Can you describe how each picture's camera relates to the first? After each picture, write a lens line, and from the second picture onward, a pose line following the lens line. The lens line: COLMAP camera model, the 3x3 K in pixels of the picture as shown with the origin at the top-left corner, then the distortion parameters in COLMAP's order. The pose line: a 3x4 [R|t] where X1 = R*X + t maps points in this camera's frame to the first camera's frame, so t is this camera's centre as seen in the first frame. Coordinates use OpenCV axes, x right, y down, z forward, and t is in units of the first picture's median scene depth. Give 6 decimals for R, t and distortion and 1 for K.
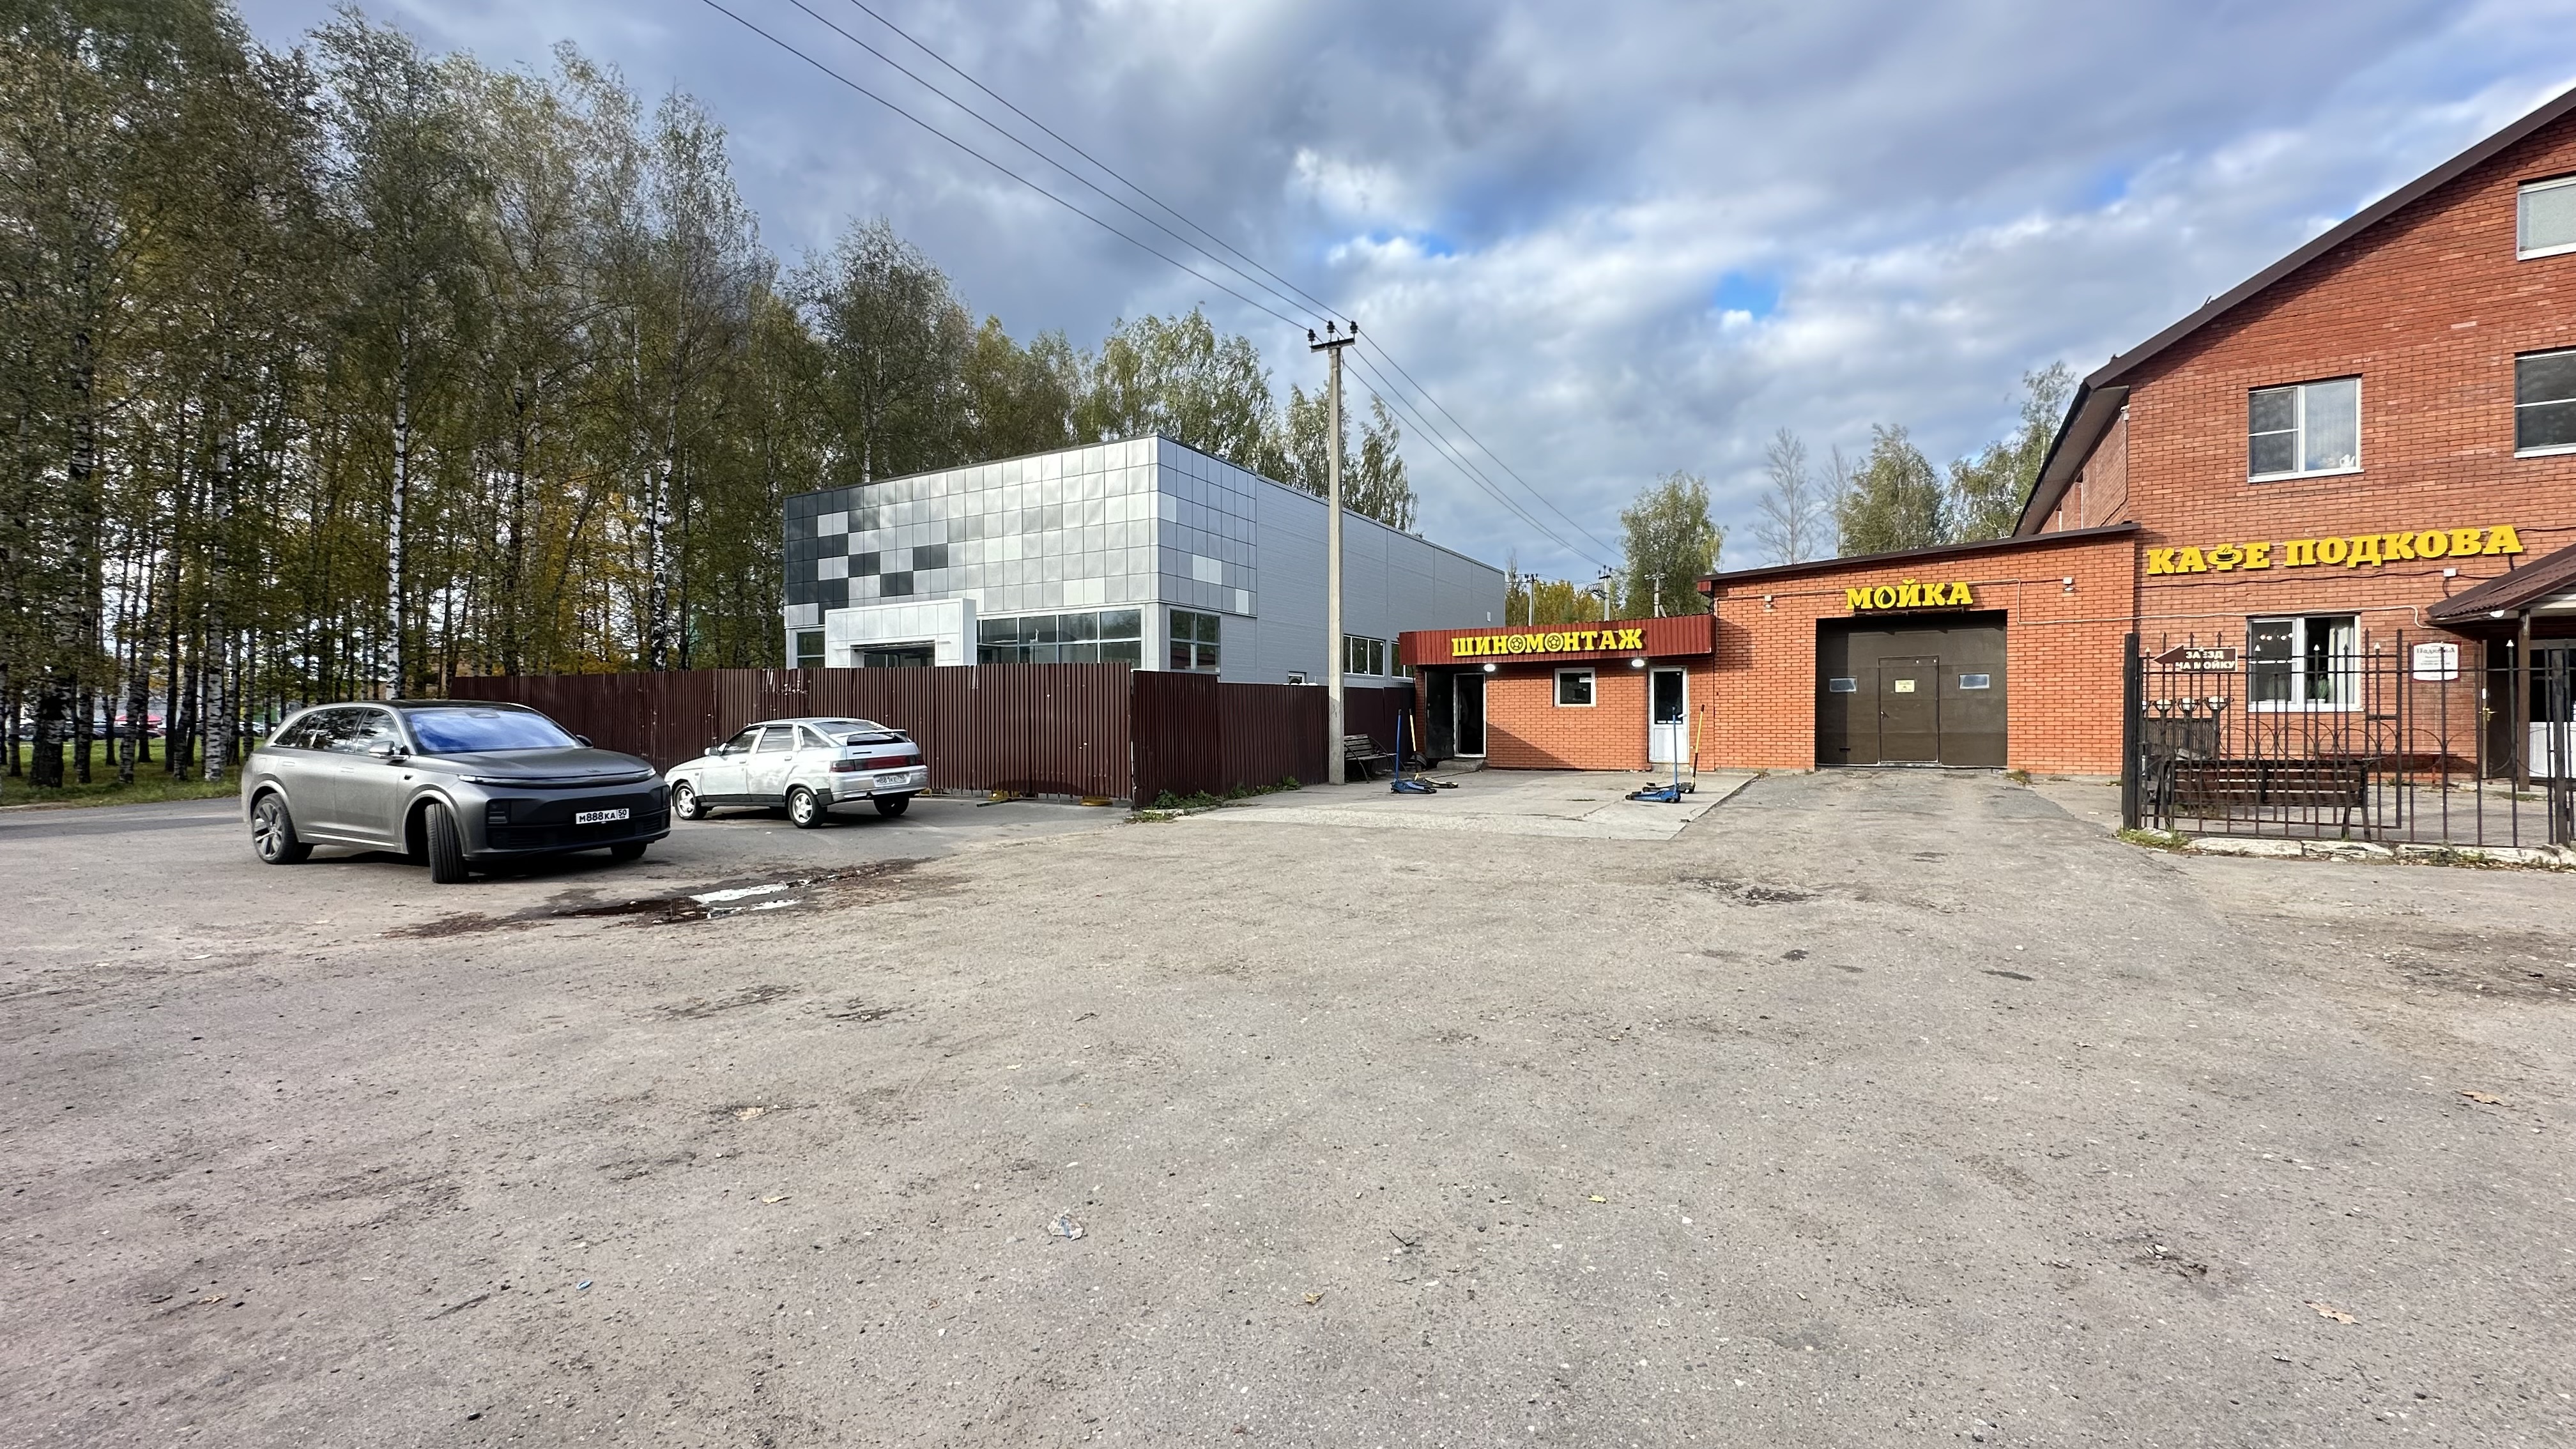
lens RADIAL K [[1025.9, 0, 1295.4], [0, 1025.9, 728.7], [0, 0, 1]] dist [-0.006887, 0.002026]
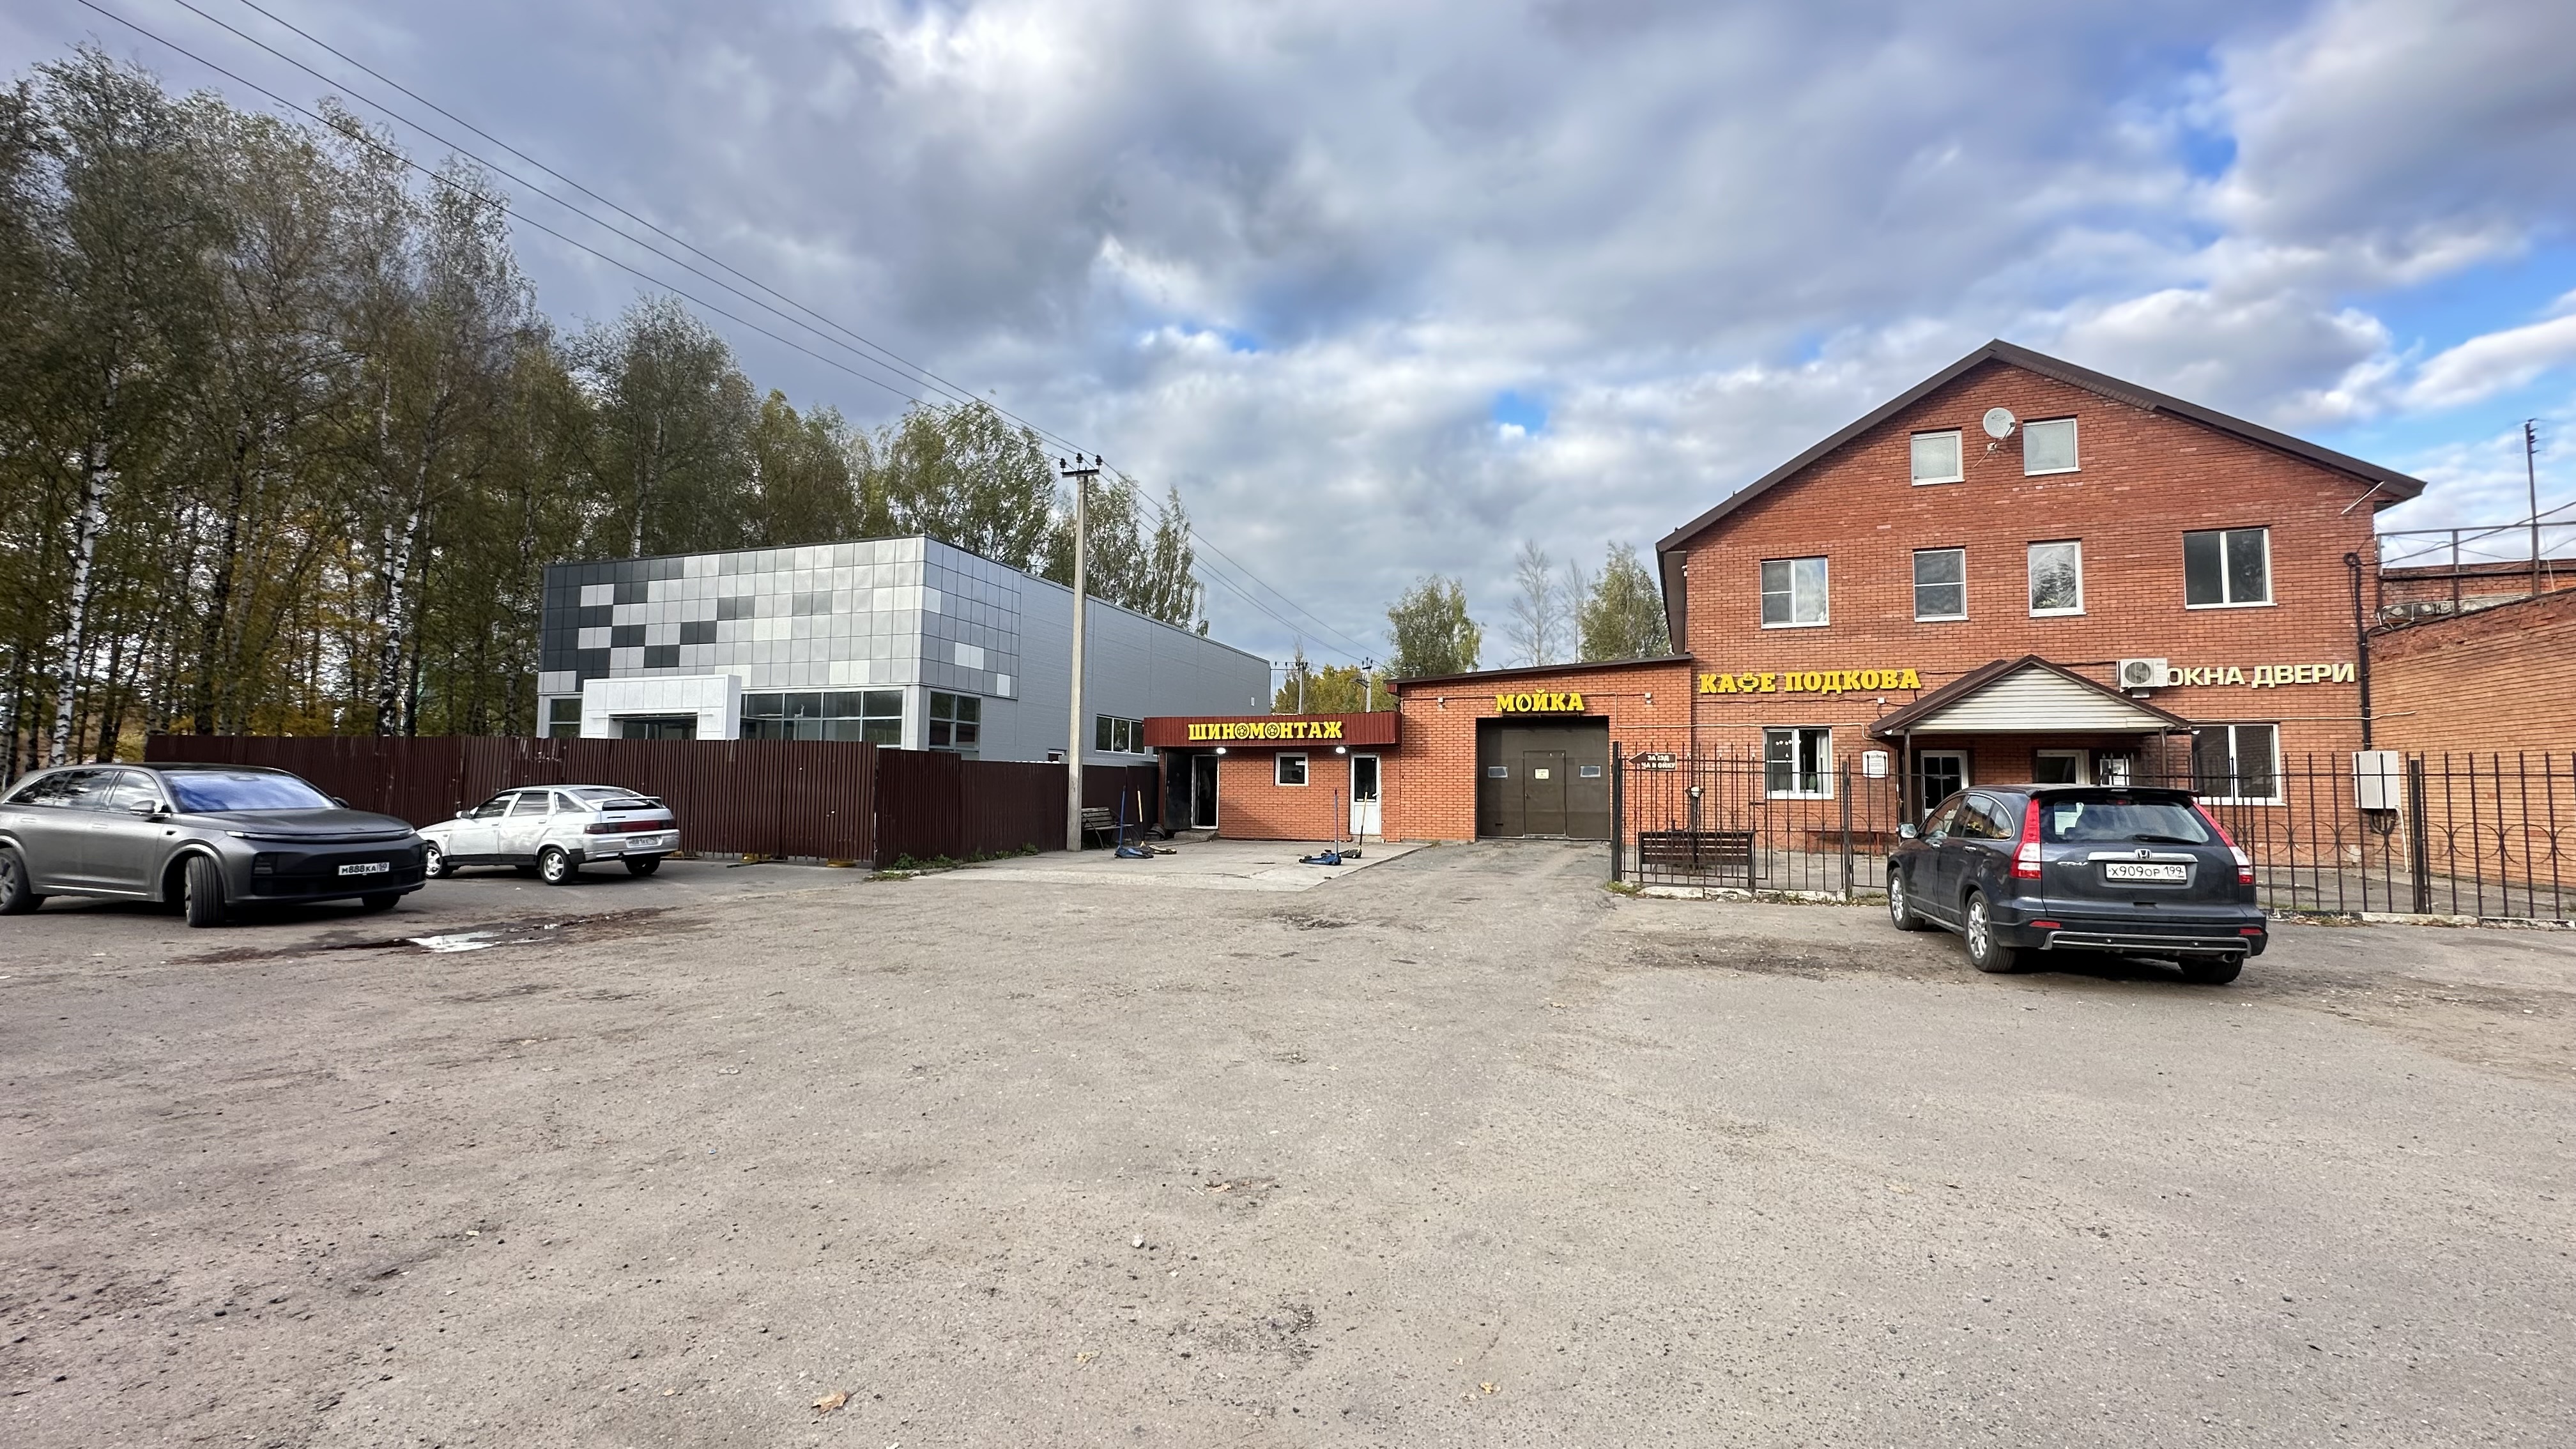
lens RADIAL K [[1025.9, 0, 1283.6], [0, 1025.9, 720.5], [0, 0, 1]] dist [-0.006887, 0.002026]
pose [[0.983393, 0.028504, 0.179236, 0.051600], [-0.014012, 0.996566, -0.081608, -0.000367], [-0.180947, 0.077742, 0.980415, -0.138135]]
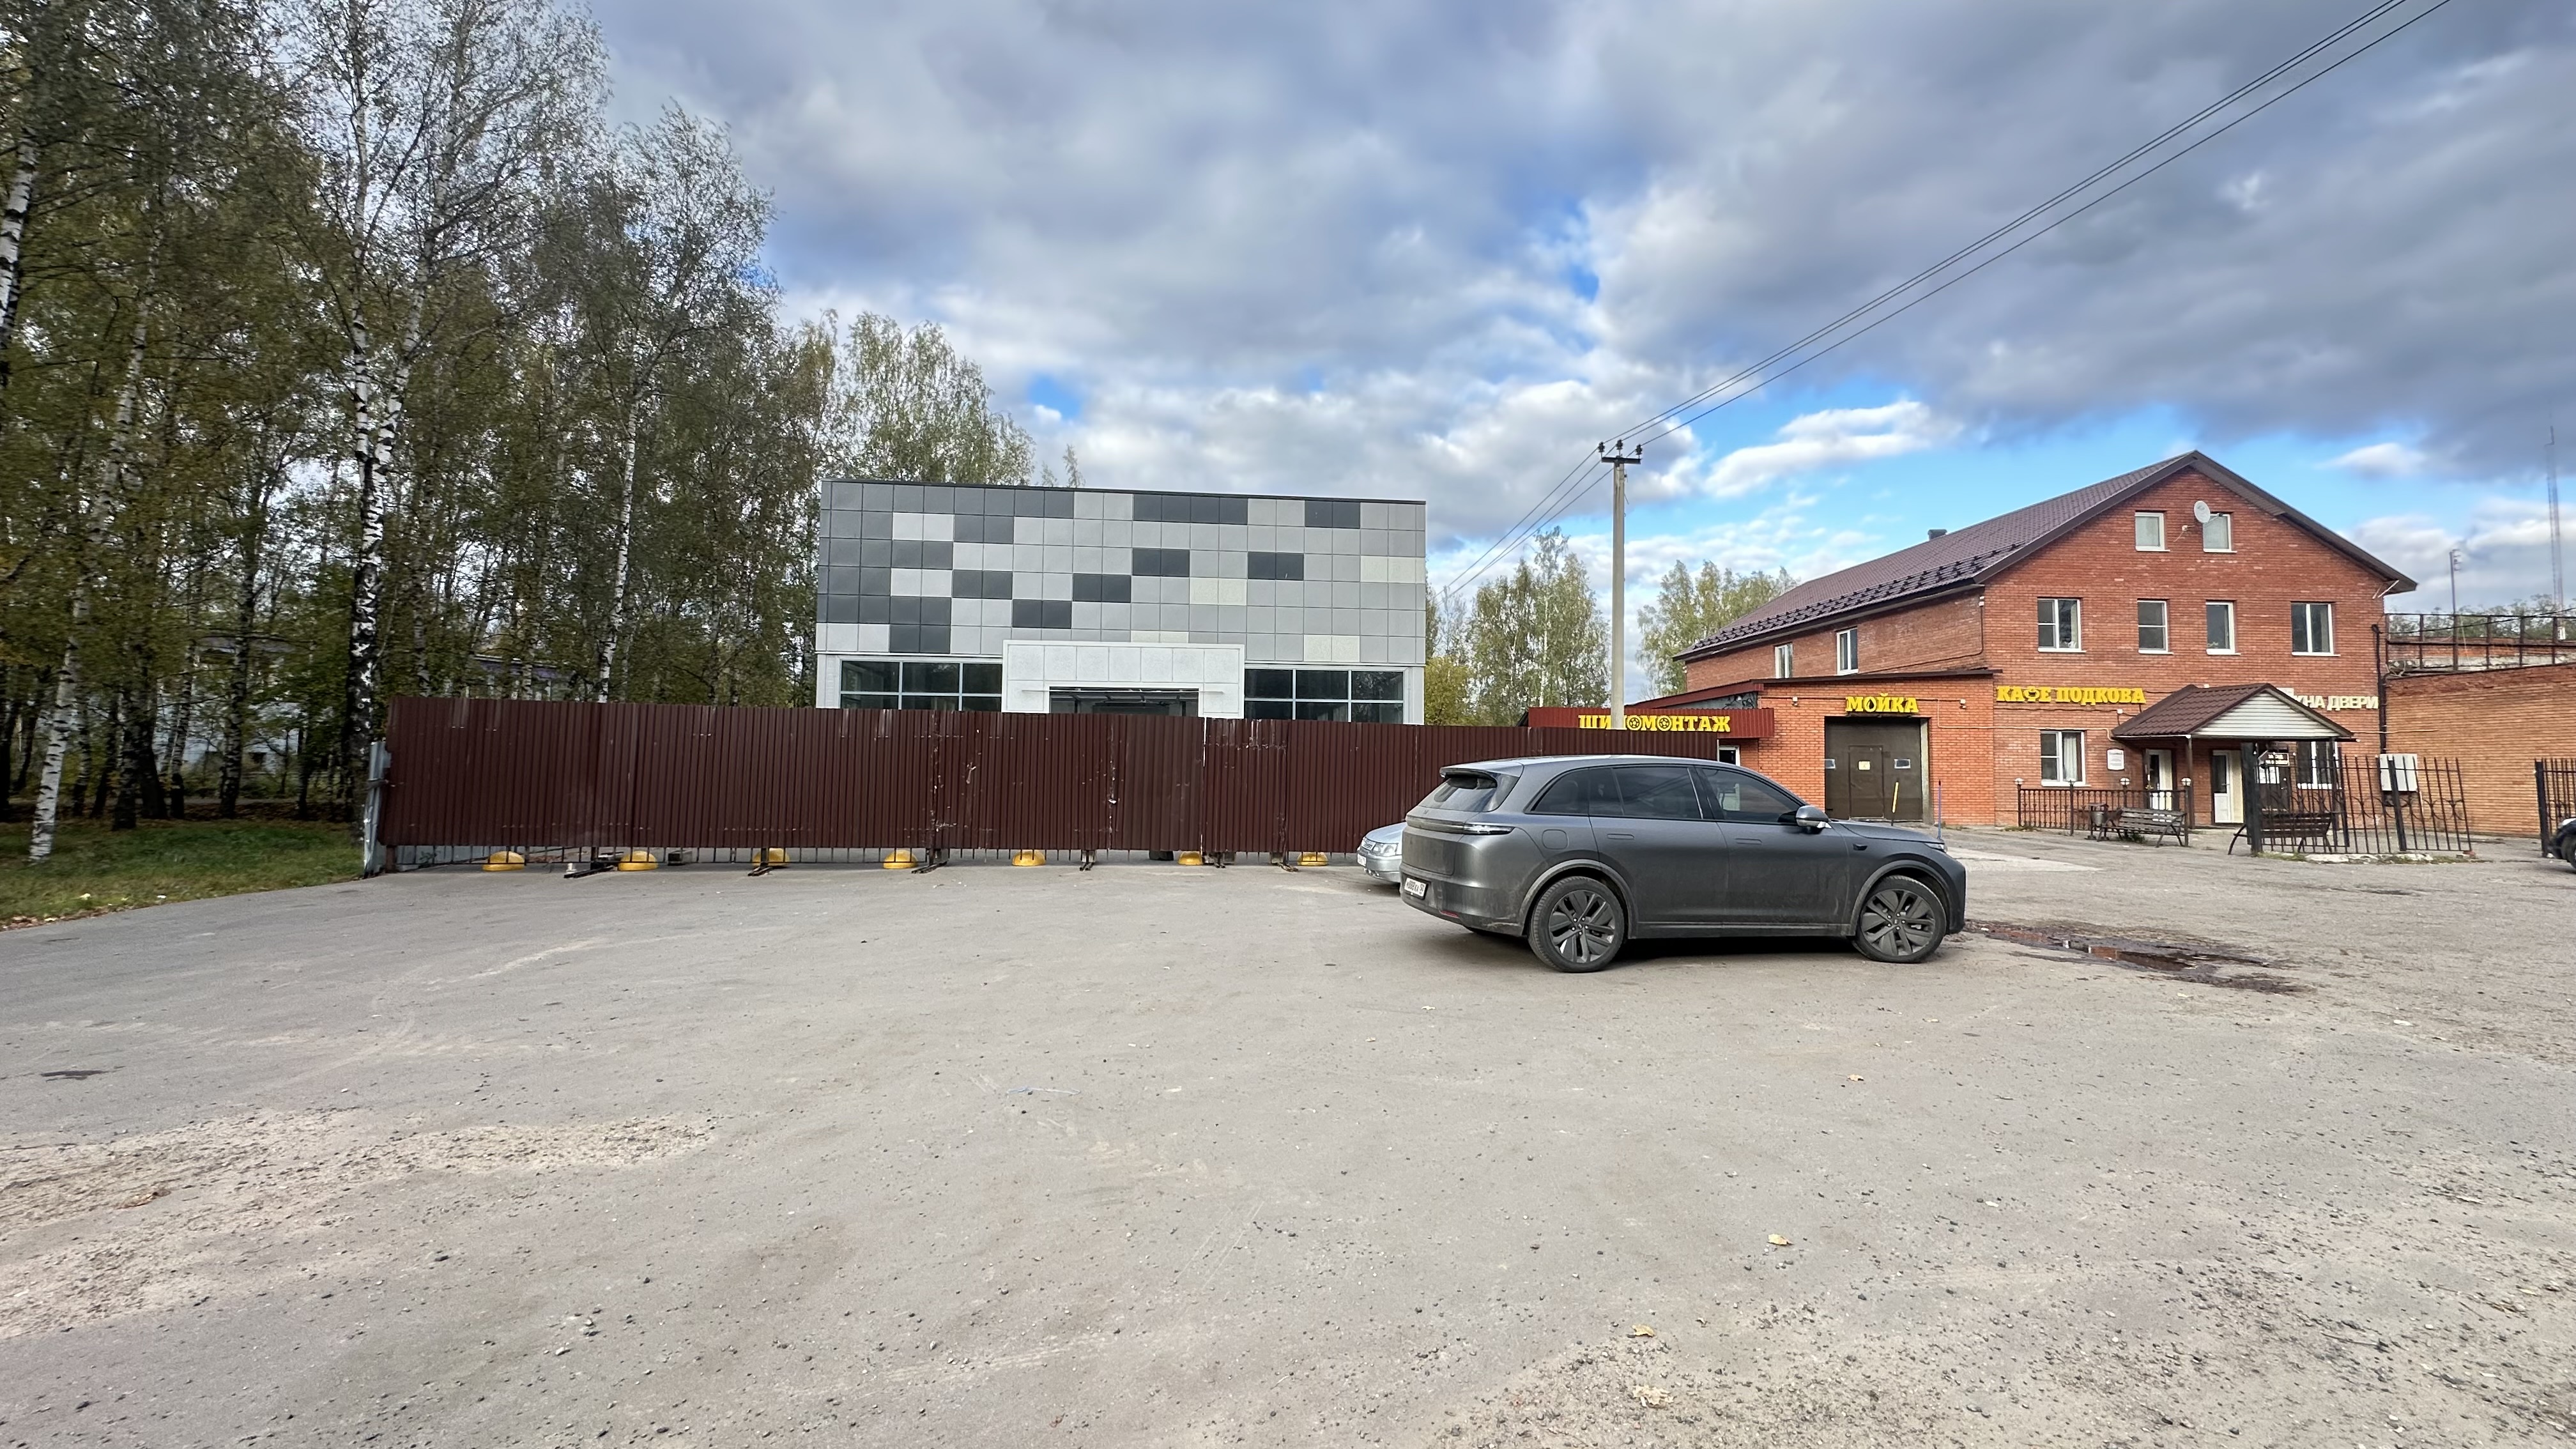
lens RADIAL K [[1025.9, 0, 1204.5], [0, 1025.9, 698.0], [0, 0, 1]] dist [-0.006887, 0.002026]
pose [[0.820565, 0.056265, 0.568778, -0.811082], [-0.006614, 0.996011, -0.088986, -0.001608], [-0.571516, 0.069257, 0.817663, 0.280754]]
